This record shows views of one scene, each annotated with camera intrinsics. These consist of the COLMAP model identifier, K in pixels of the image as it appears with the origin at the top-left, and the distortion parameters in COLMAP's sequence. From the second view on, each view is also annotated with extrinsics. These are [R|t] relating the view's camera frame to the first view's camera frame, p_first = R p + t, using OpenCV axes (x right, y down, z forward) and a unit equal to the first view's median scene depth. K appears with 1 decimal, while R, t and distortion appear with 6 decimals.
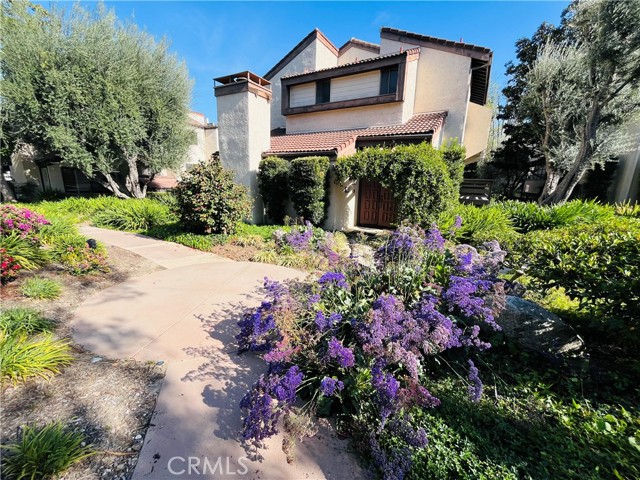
lens RADIAL K [[258.0, 0, 319.3], [0, 258.0, 239.2], [0, 0, 1]] dist [-0.003457, -0.000344]
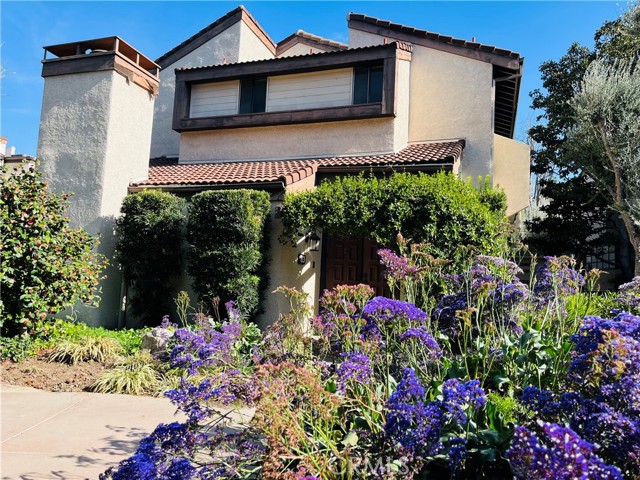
lens RADIAL K [[485.2, 0, 321.7], [0, 485.2, 241.5], [0, 0, 1]] dist [0.037348, -0.013868]
pose [[0.981833, 0.032579, 0.186929, -0.033338], [0.022943, 0.957538, -0.287391, 0.050757], [-0.188354, 0.286459, 0.939396, 0.079876]]
